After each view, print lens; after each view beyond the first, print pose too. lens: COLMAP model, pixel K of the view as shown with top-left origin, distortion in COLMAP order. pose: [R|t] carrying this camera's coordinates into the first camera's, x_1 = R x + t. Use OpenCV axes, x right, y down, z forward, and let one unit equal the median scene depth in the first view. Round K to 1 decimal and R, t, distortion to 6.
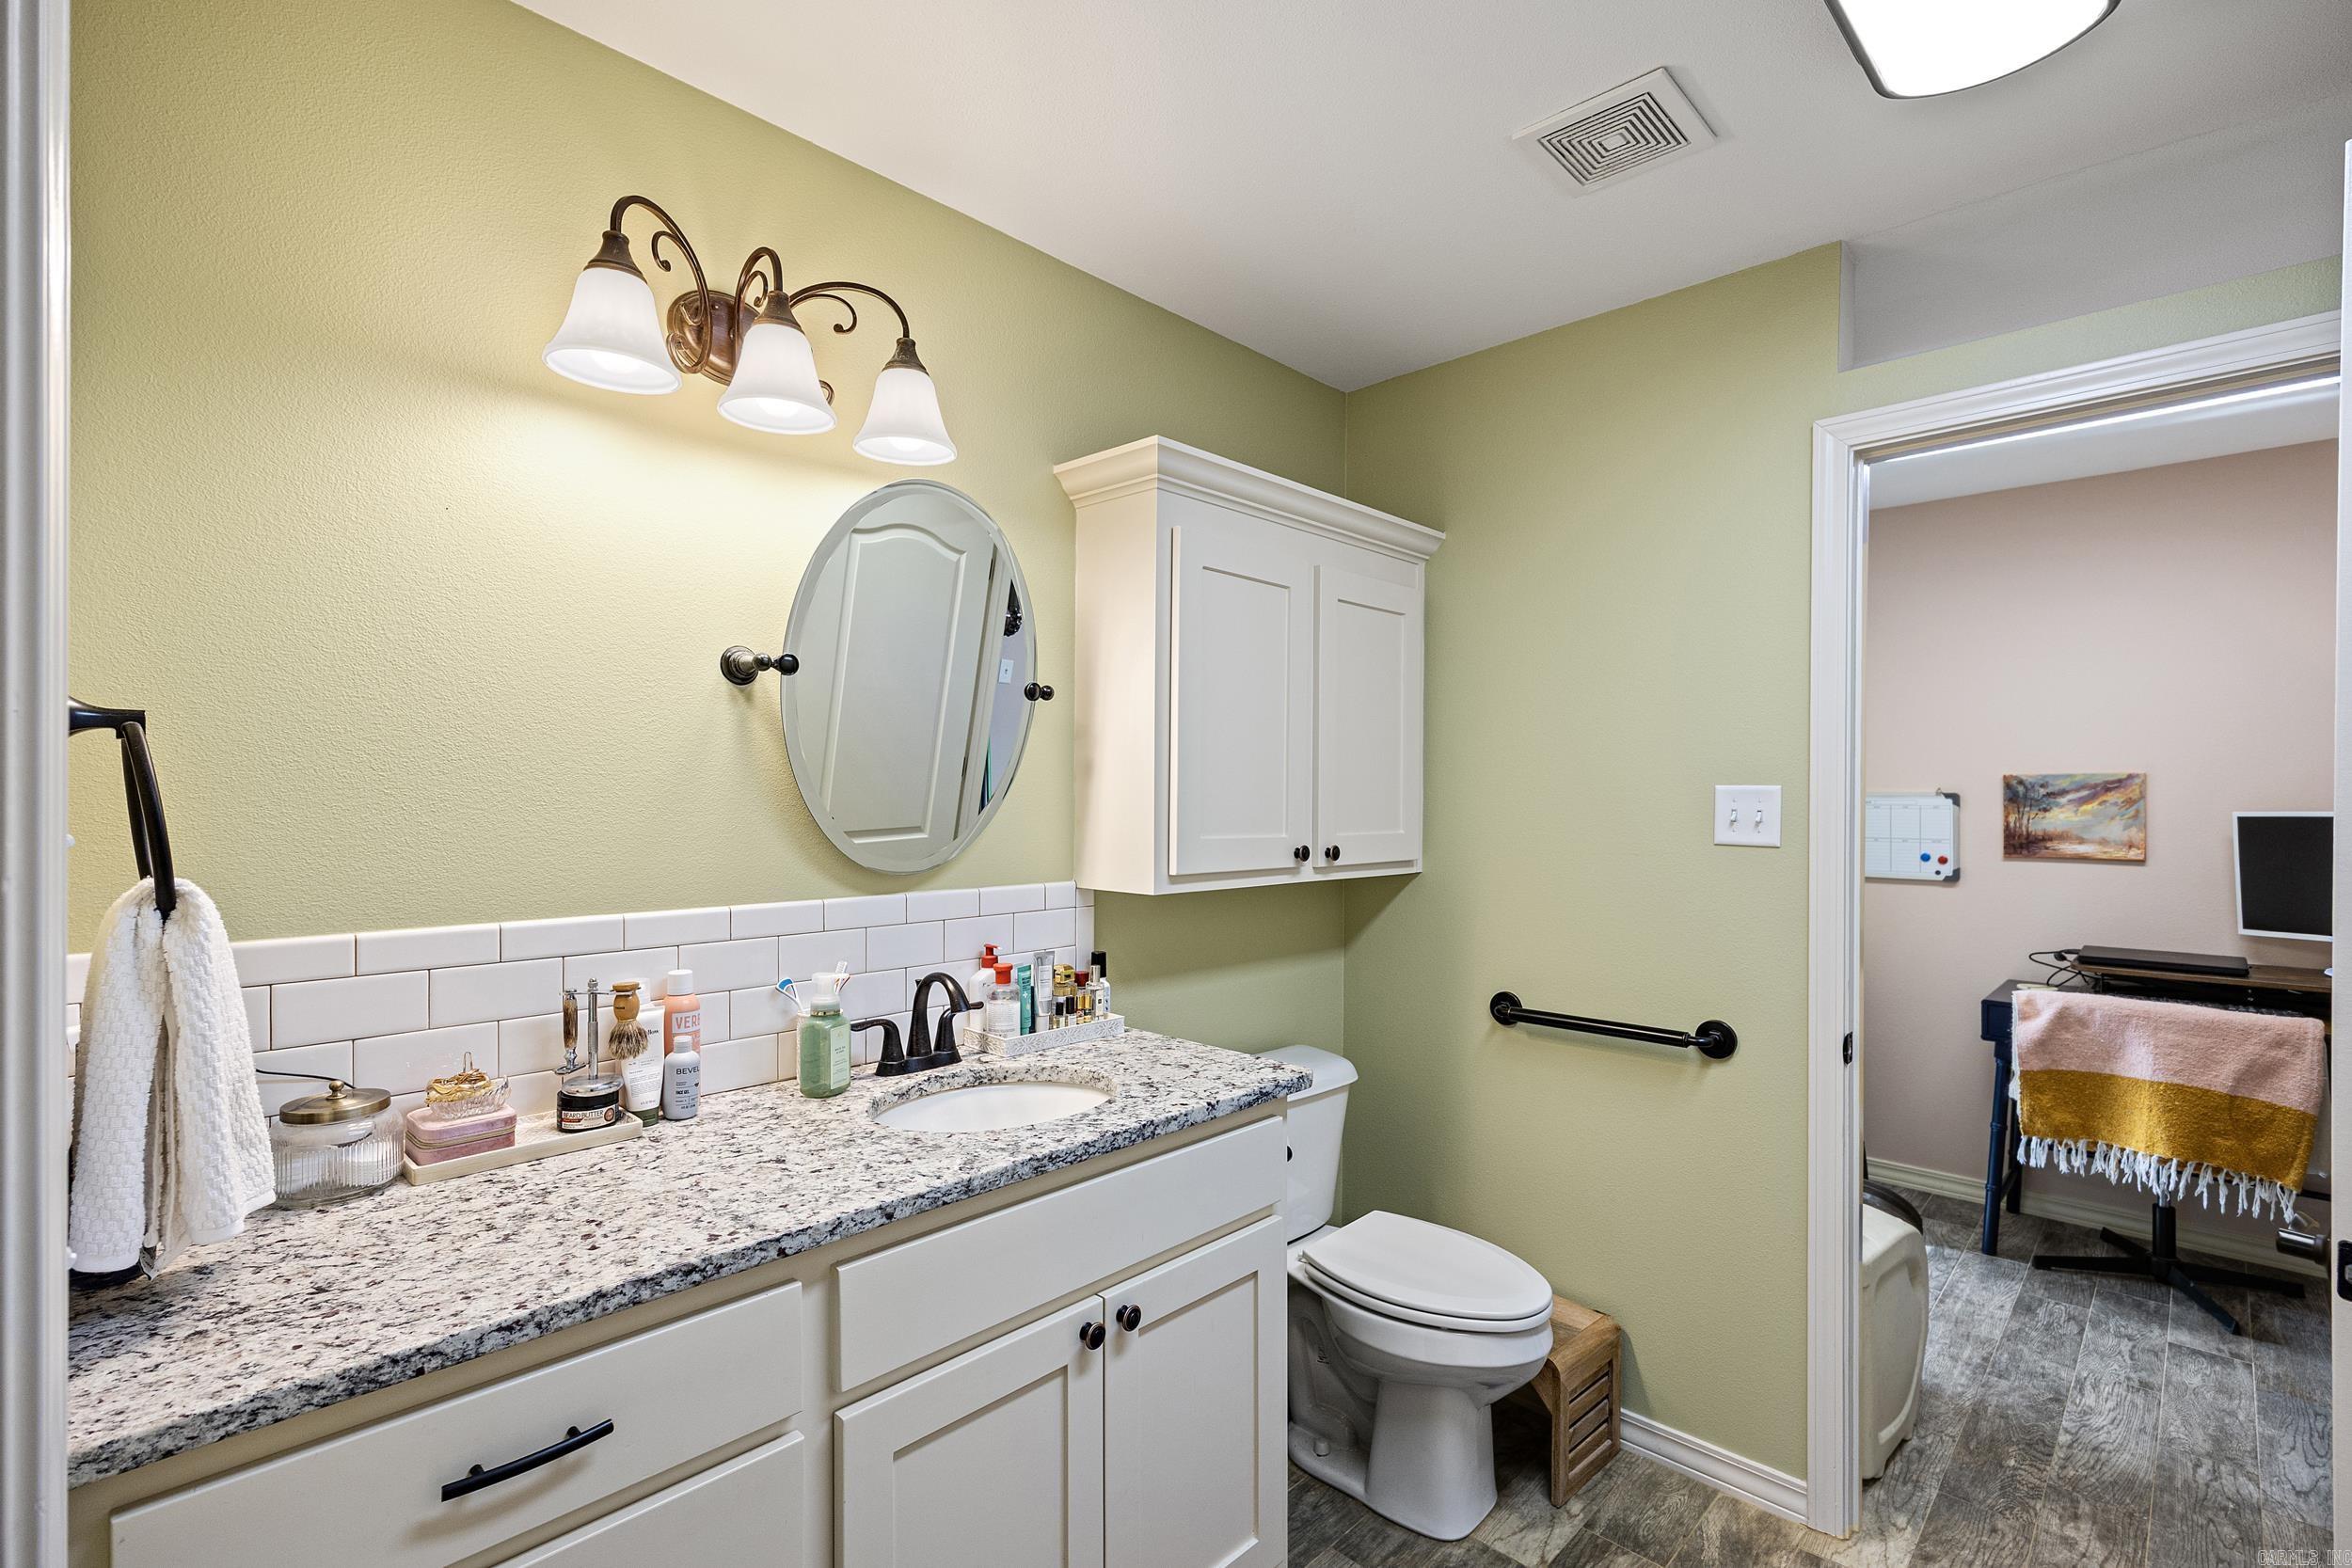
lens RADIAL K [[1073.5, 0, 1175.2], [0, 1073.5, 803.4], [0, 0, 1]] dist [0.001901, 0.000641]
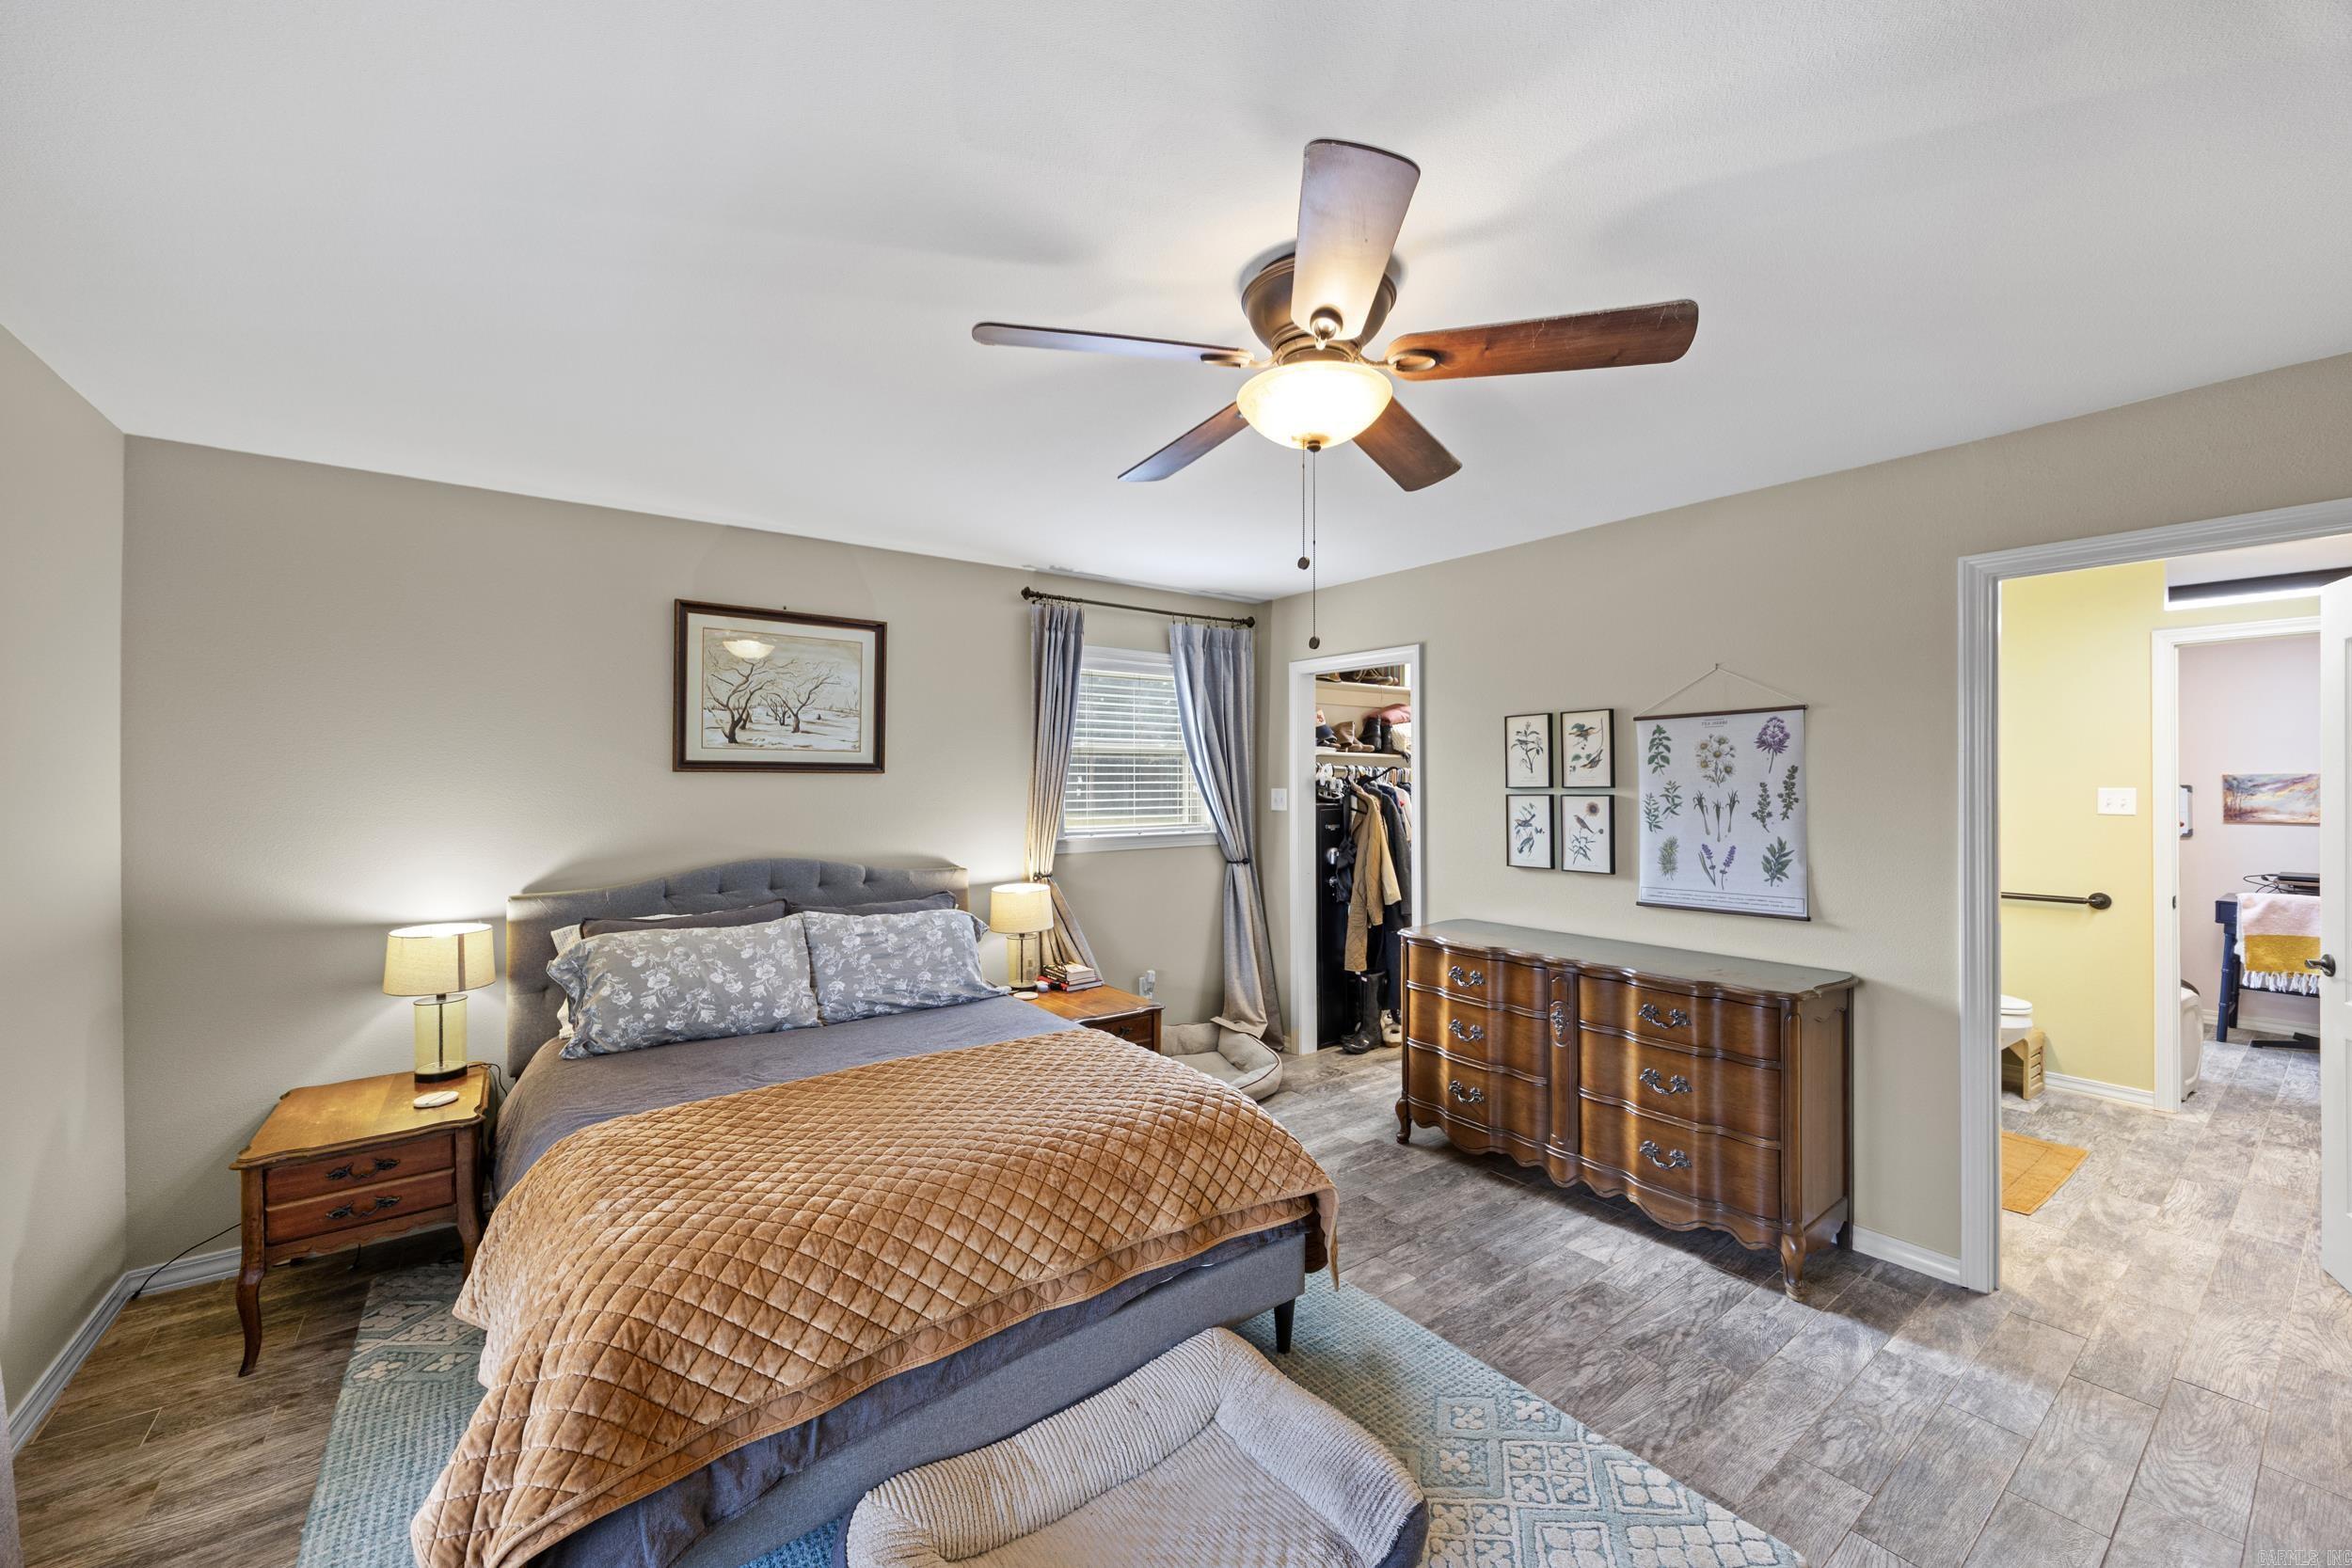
lens RADIAL K [[904.0, 0, 1190.0], [0, 904.0, 782.3], [0, 0, 1]] dist [-0.002040, -0.000089]
pose [[0.987311, -0.008402, -0.158577, -0.733756], [0.007788, 0.999960, -0.004494, -0.023498], [0.158608, 0.003202, 0.987336, -0.795645]]
